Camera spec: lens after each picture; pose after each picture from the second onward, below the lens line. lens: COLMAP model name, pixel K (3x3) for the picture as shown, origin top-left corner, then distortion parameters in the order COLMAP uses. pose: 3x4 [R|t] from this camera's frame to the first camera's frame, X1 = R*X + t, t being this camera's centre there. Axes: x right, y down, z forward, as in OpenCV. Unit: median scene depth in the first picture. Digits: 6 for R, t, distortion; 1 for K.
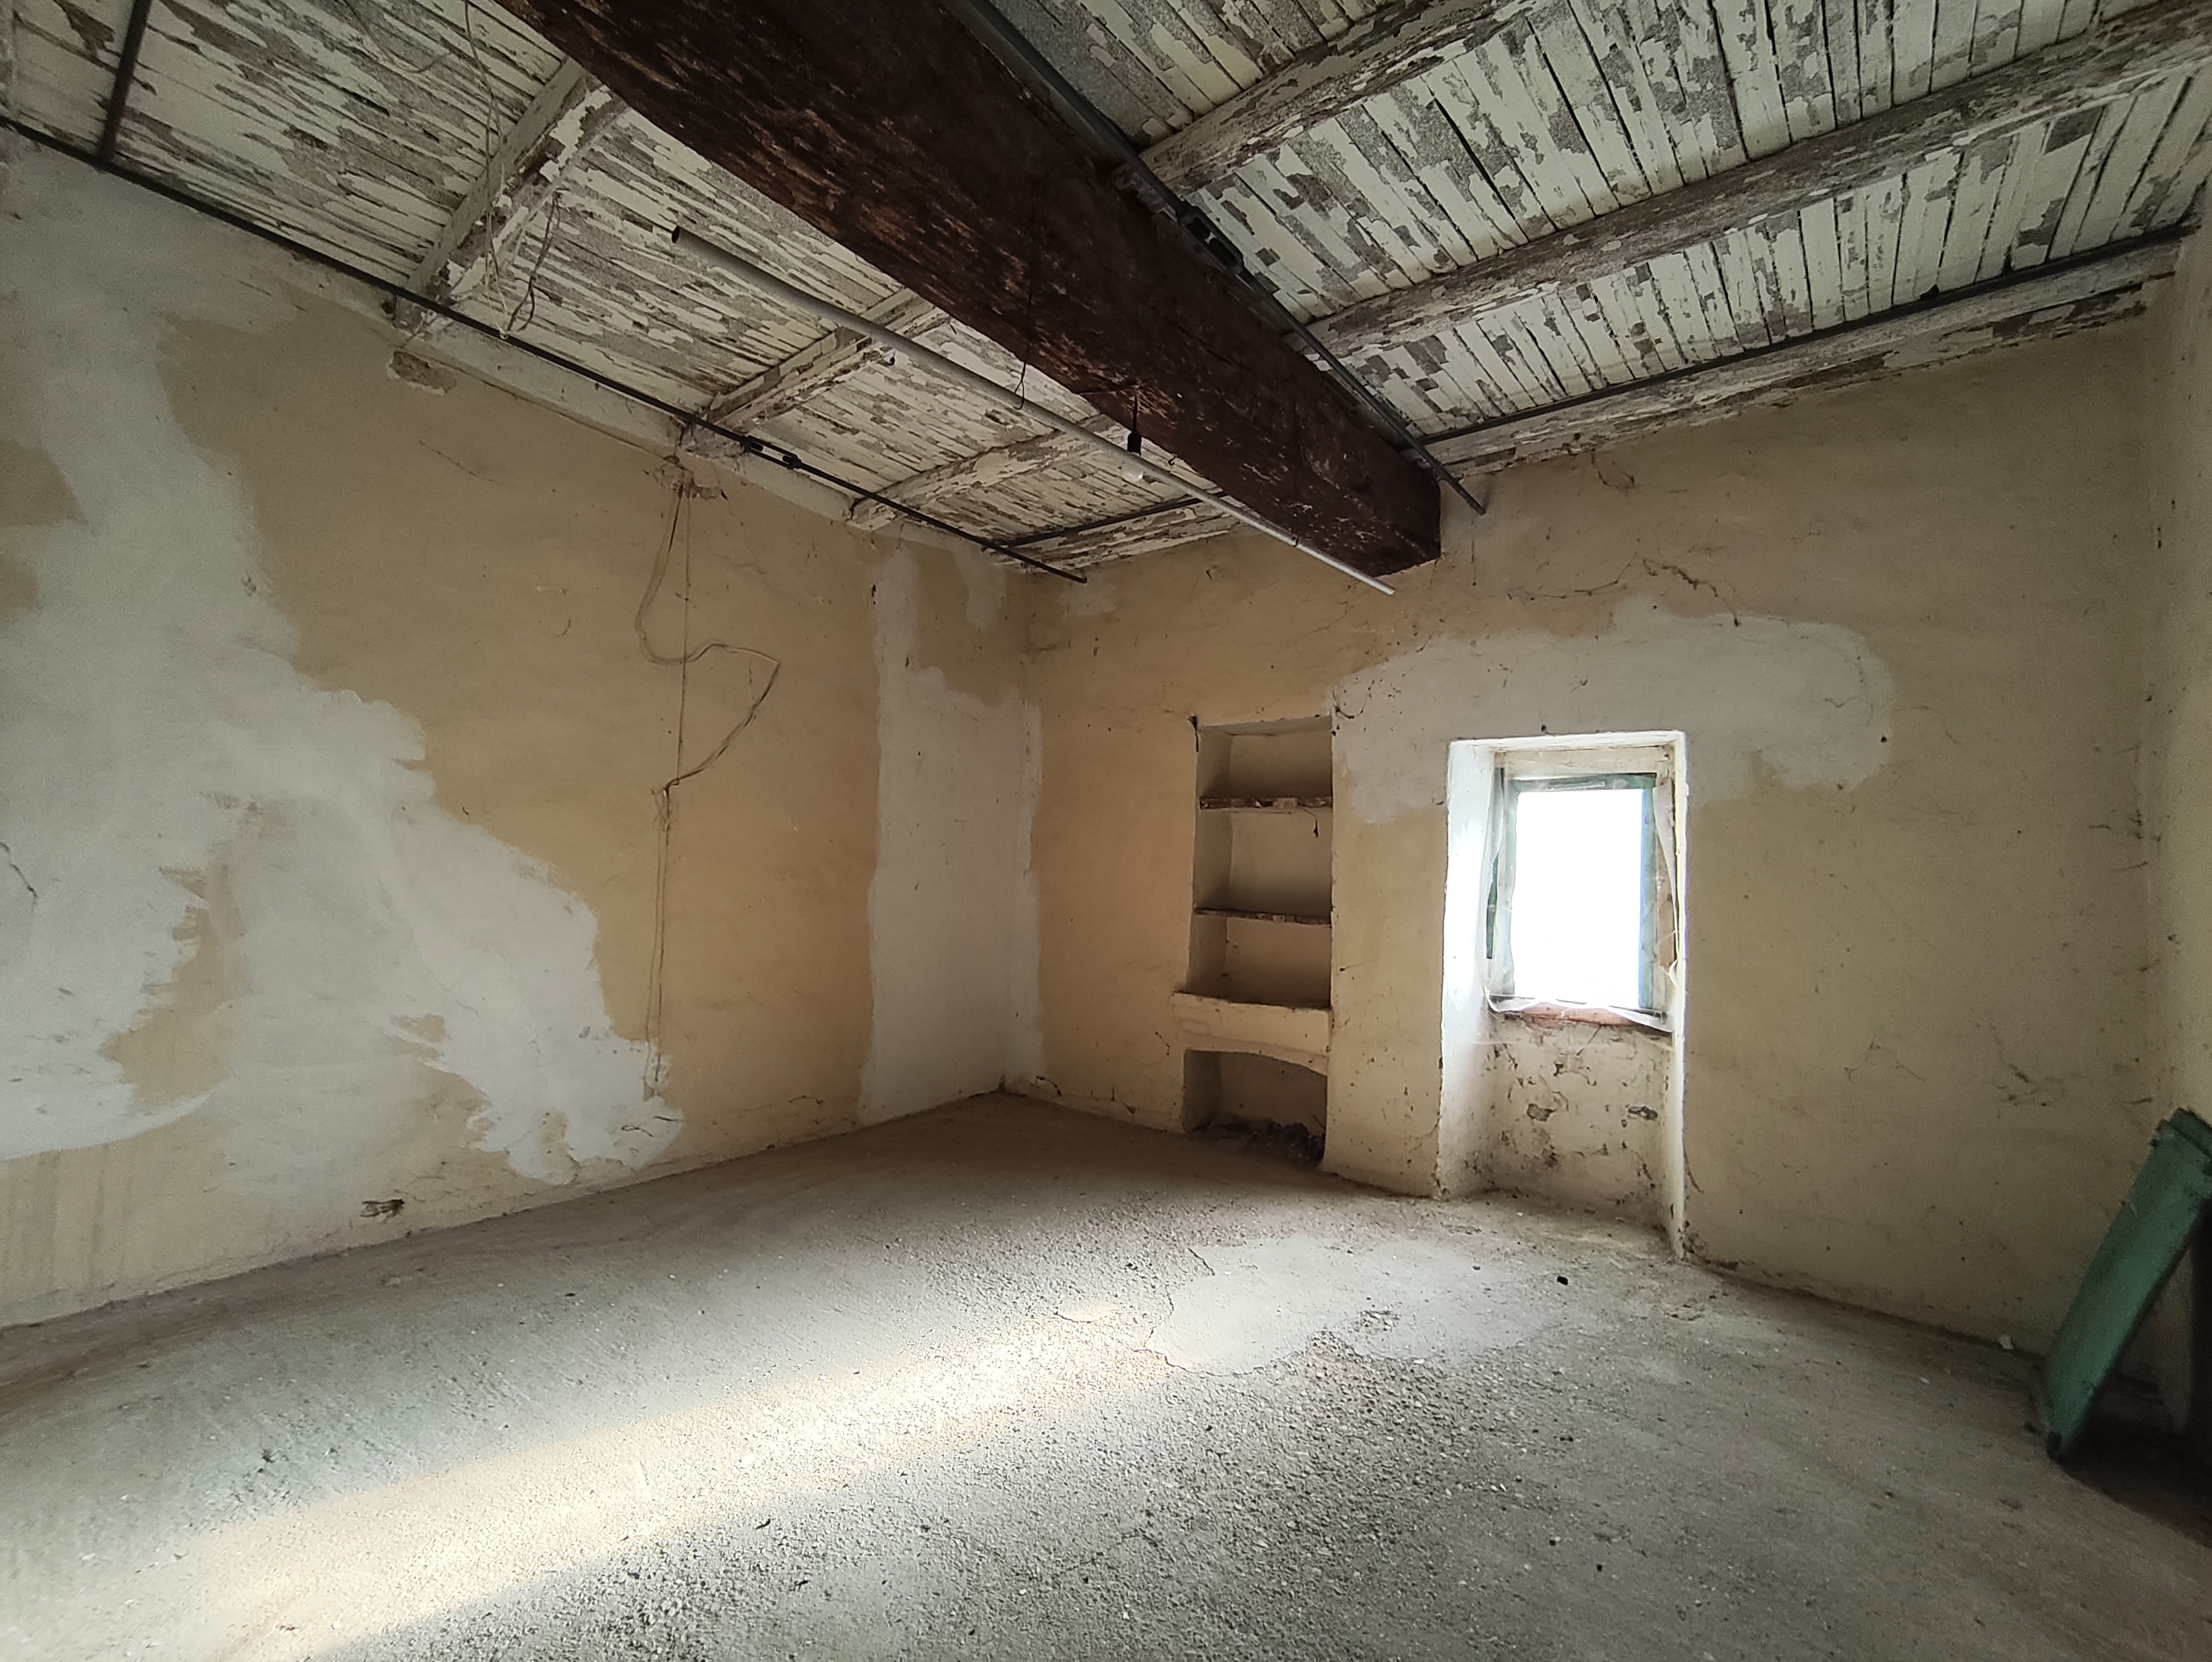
lens RADIAL K [[975.8, 0, 1113.2], [0, 975.8, 816.7], [0, 0, 1]] dist [0.003809, -0.000240]
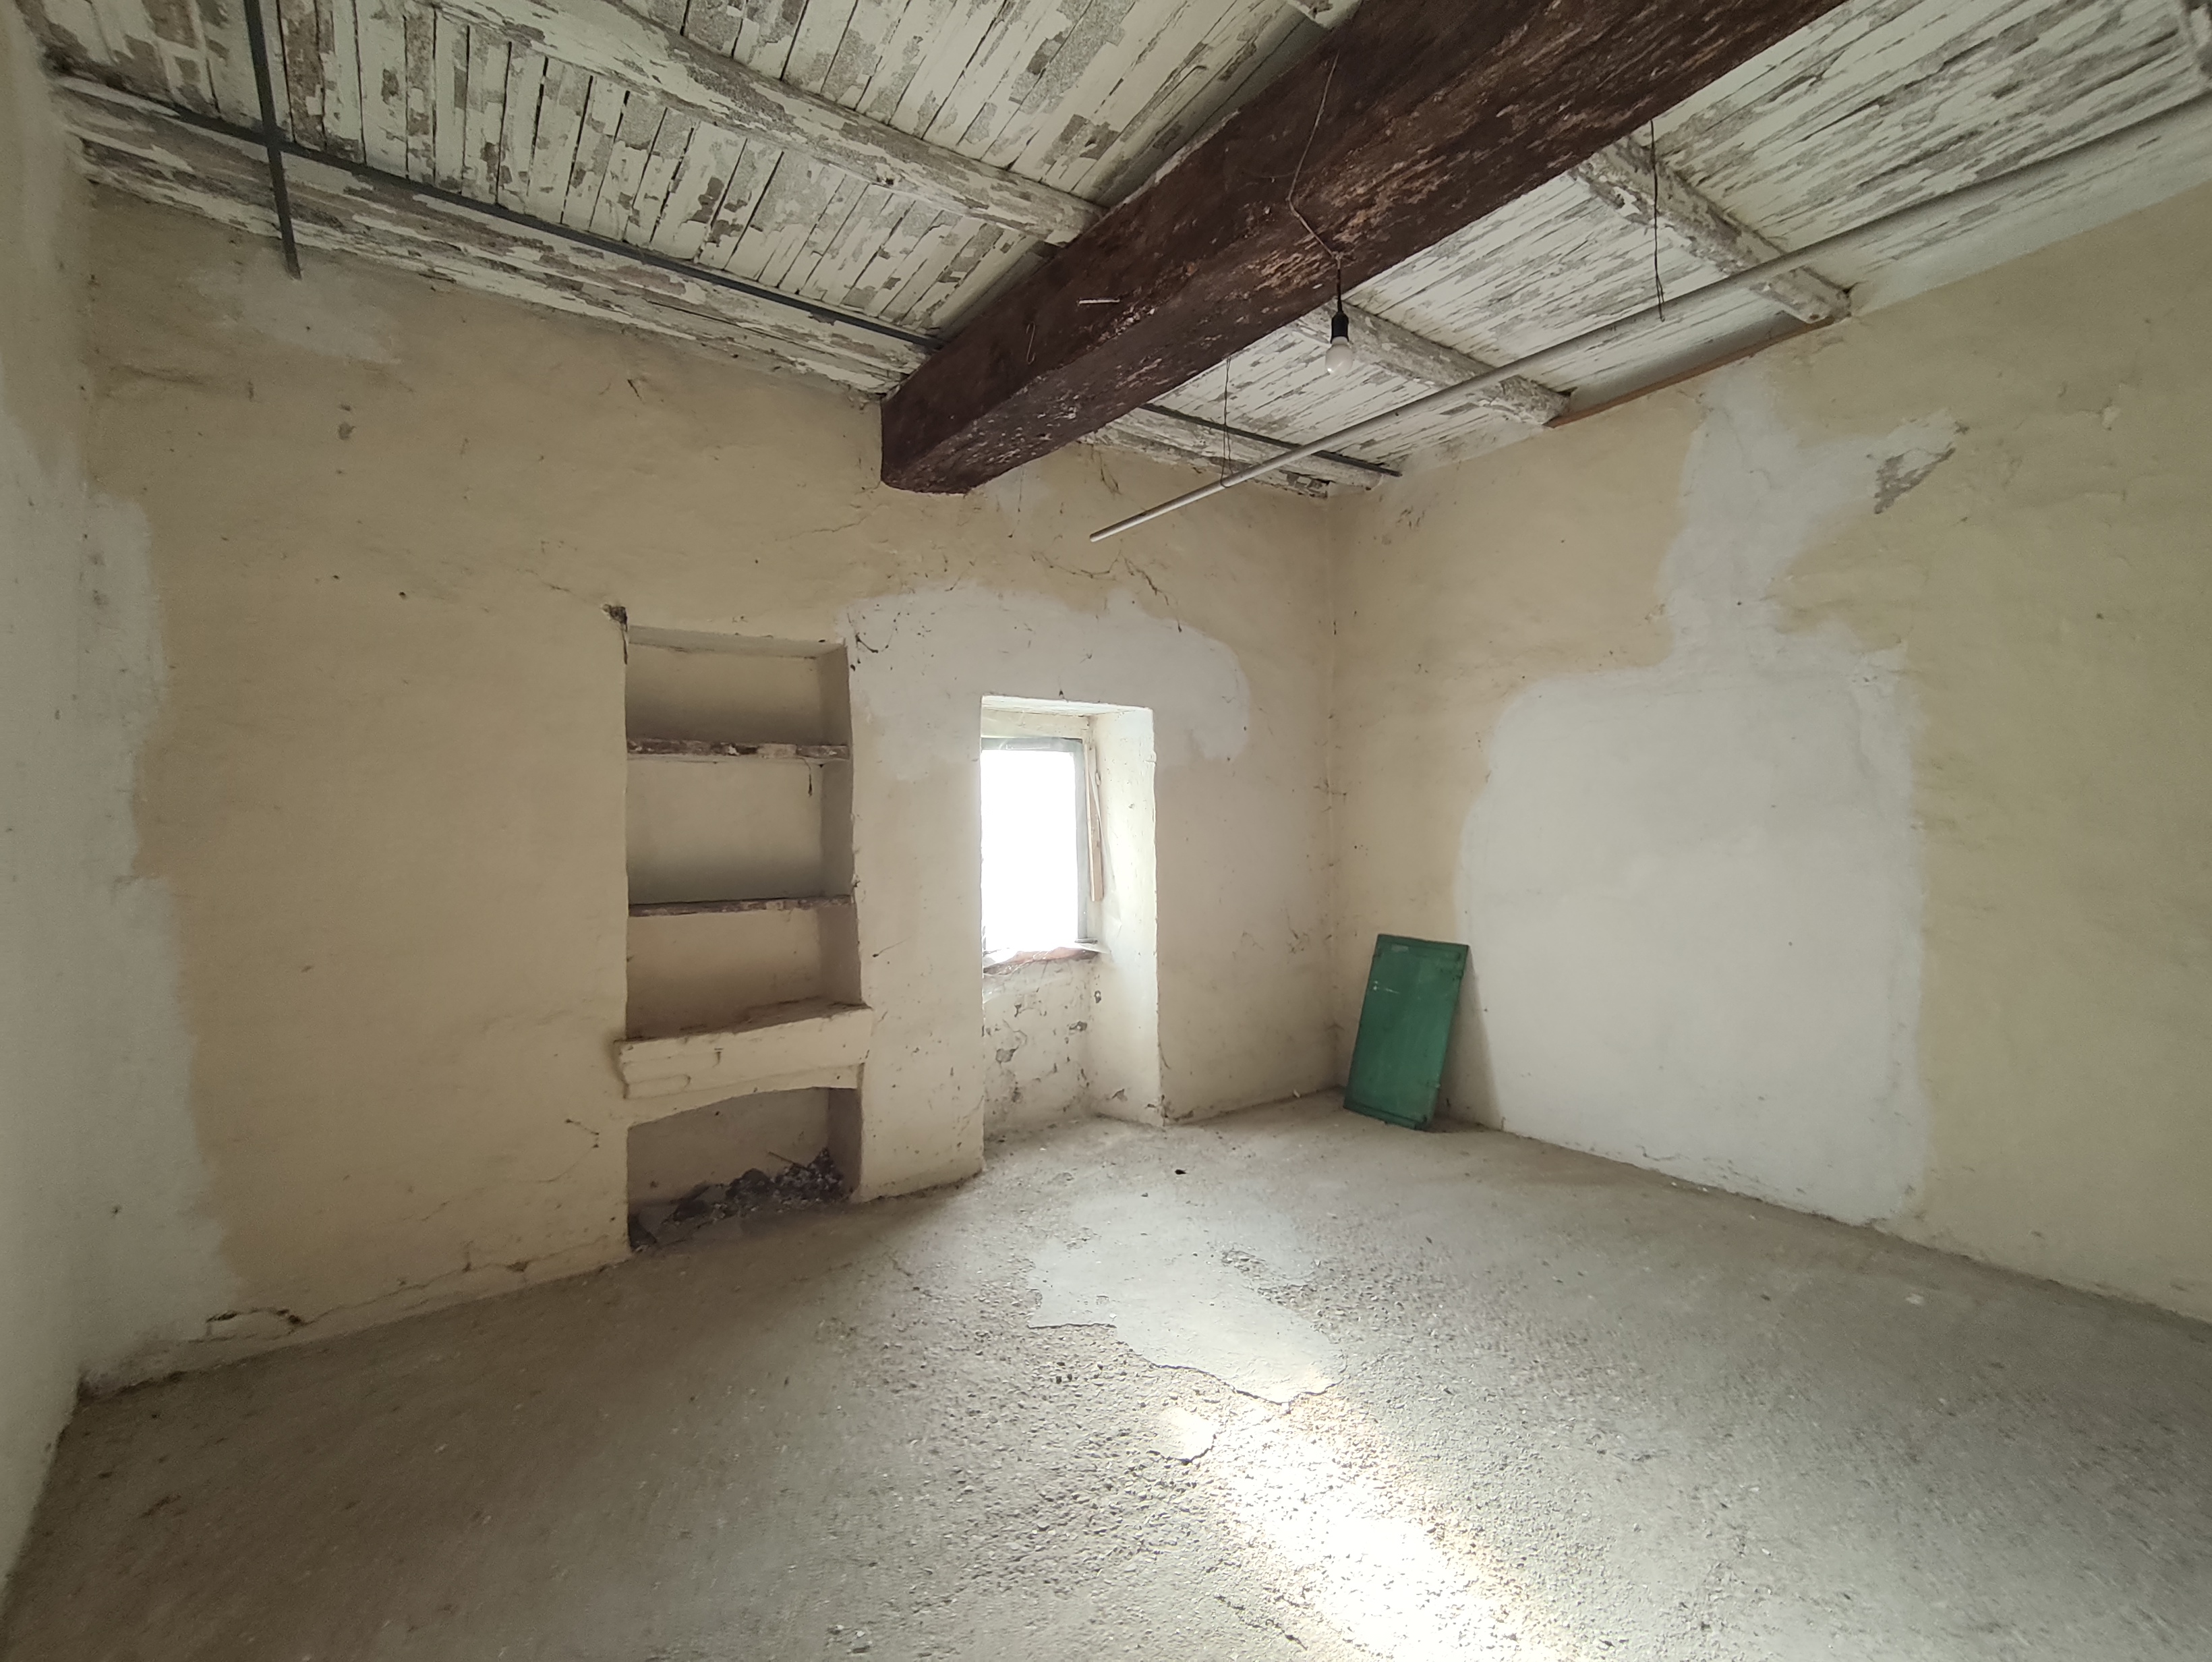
lens RADIAL K [[975.8, 0, 1113.2], [0, 975.8, 816.7], [0, 0, 1]] dist [0.003809, -0.000240]
pose [[0.252694, -0.036582, 0.966855, -0.574846], [-0.026340, 0.998655, 0.044669, -0.004729], [-0.967188, -0.036754, 0.251390, 0.667554]]
